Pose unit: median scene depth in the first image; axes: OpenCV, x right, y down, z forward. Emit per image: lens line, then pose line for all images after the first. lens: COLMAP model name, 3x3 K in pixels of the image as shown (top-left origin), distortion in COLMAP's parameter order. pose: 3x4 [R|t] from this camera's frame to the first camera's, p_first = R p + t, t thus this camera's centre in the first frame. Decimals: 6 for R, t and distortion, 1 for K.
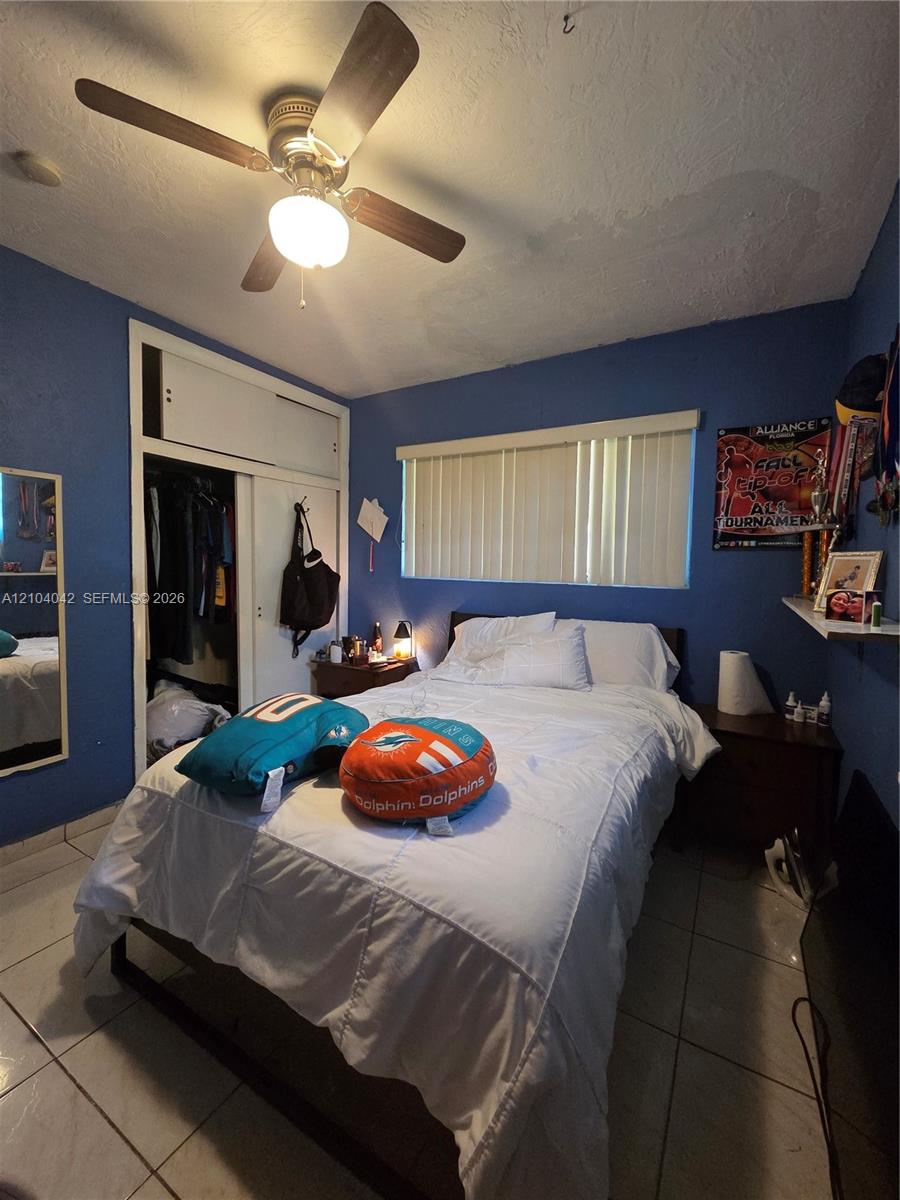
lens RADIAL K [[490.5, 0, 453.3], [0, 490.5, 596.3], [0, 0, 1]] dist [-0.003607, -0.000006]
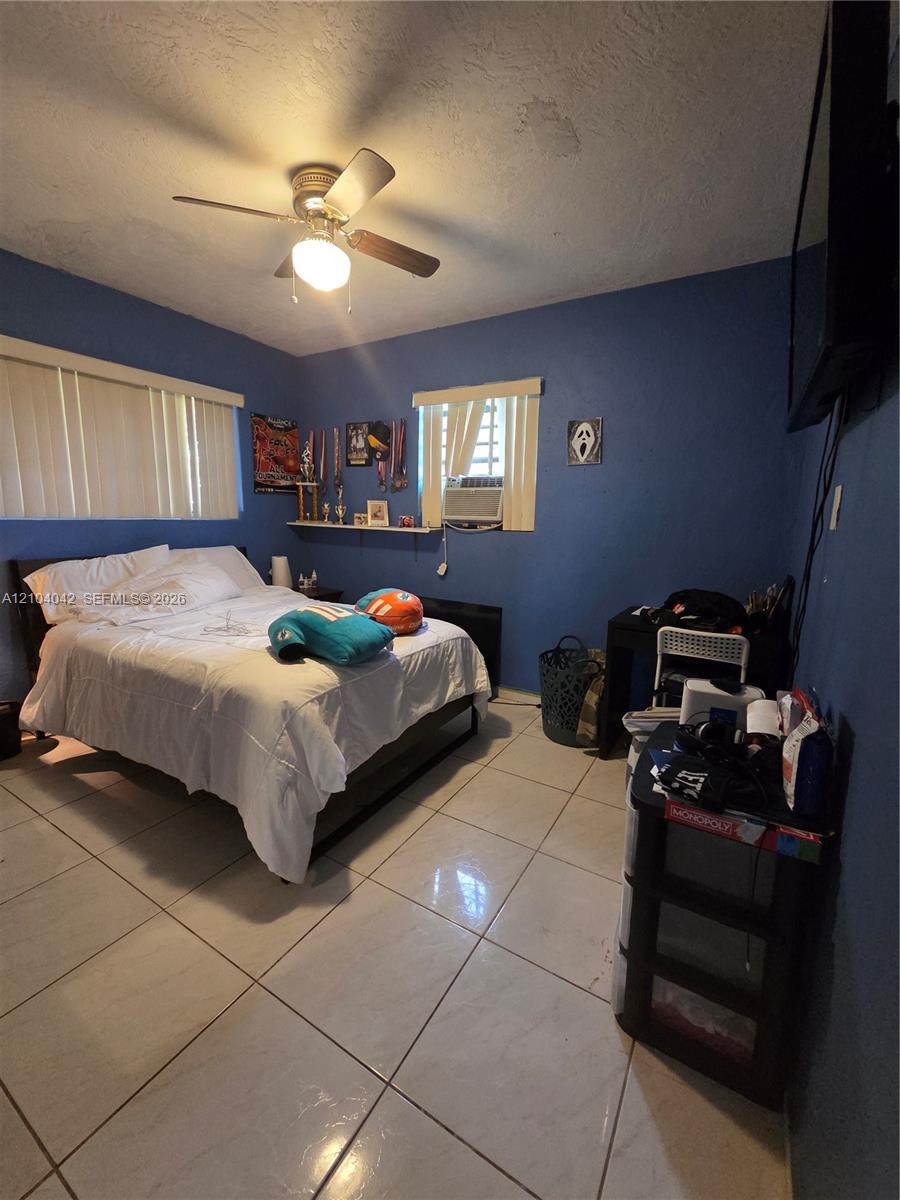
lens RADIAL K [[490.5, 0, 452.3], [0, 490.5, 598.0], [0, 0, 1]] dist [-0.003607, -0.000006]
pose [[0.012094, -0.191468, 0.981424, -1.077916], [0.033714, 0.981016, 0.190973, -0.046298], [-0.999358, 0.030778, 0.018320, 0.376250]]
